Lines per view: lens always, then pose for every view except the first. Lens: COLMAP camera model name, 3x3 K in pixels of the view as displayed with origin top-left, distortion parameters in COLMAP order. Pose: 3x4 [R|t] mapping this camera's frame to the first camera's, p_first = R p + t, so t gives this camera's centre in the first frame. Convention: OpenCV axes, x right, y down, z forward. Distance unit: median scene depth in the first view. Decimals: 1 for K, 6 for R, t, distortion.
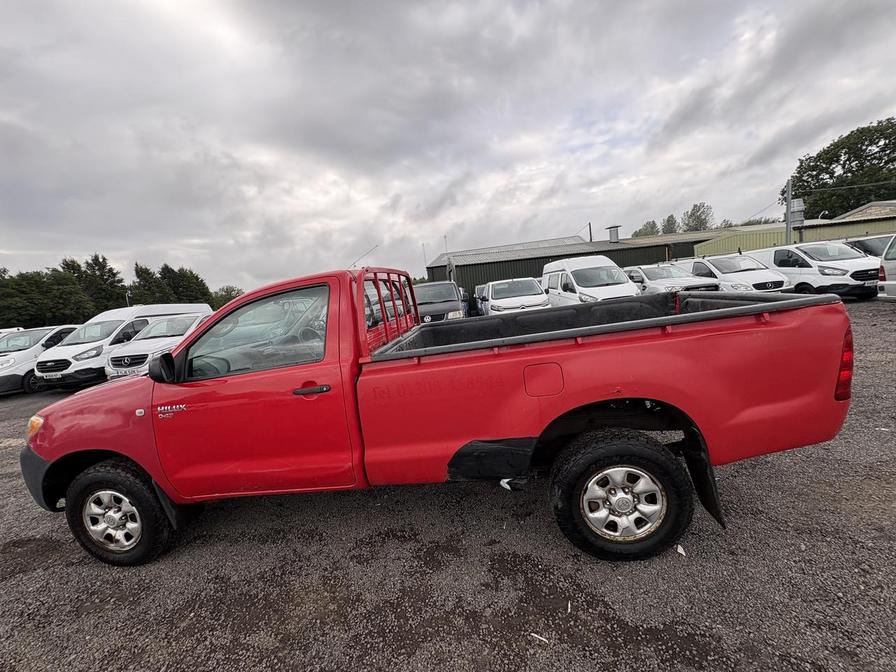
lens RADIAL K [[357.7, 0, 447.6], [0, 357.7, 339.4], [0, 0, 1]] dist [0.001444, -0.000048]
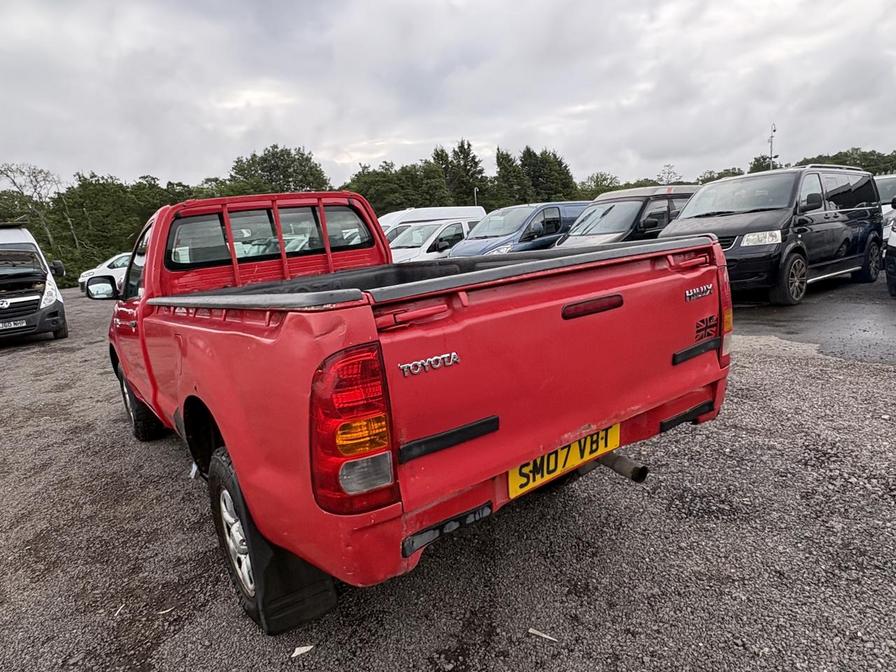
lens RADIAL K [[567.9, 0, 453.1], [0, 567.9, 338.7], [0, 0, 1]] dist [-0.001785, 0.000608]
pose [[0.690854, 0.173925, -0.701762, 0.048385], [-0.071637, 0.982324, 0.172936, -0.005789], [0.719436, -0.069201, 0.691103, 0.016896]]
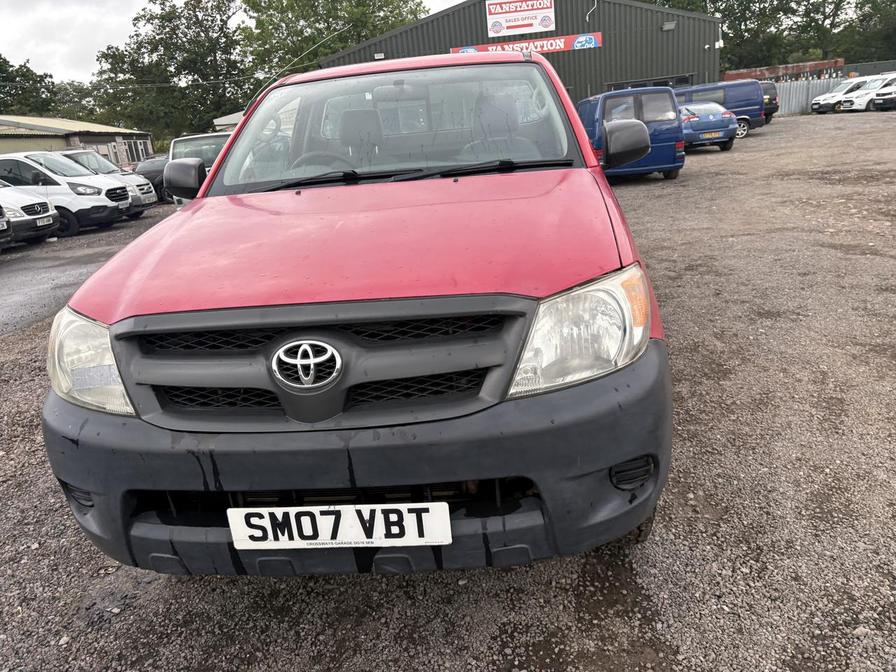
lens RADIAL K [[668.5, 0, 463.1], [0, 668.5, 333.8], [0, 0, 1]] dist [0.071638, -0.074150]
pose [[-0.015400, -0.181588, 0.983254, -0.071573], [0.228247, 0.956768, 0.180272, 0.004418], [-0.973482, 0.227200, 0.026713, 0.043921]]
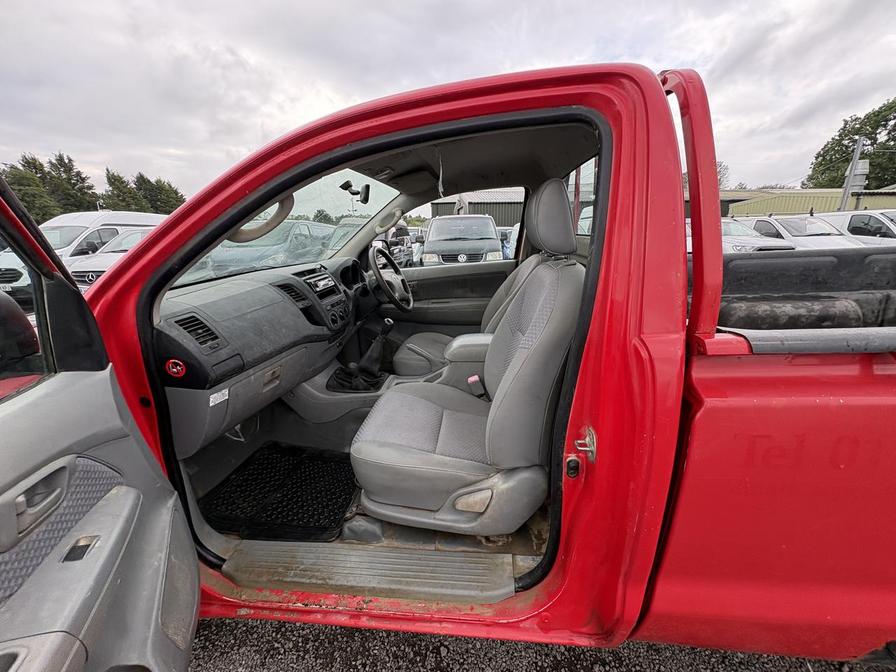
lens RADIAL K [[357.7, 0, 447.6], [0, 357.7, 339.4], [0, 0, 1]] dist [0.001444, -0.000048]
pose [[0.995935, 0.081514, 0.038320, -0.016152], [-0.086428, 0.984635, 0.151735, 0.000776], [-0.025362, -0.154430, 0.987678, 0.022687]]
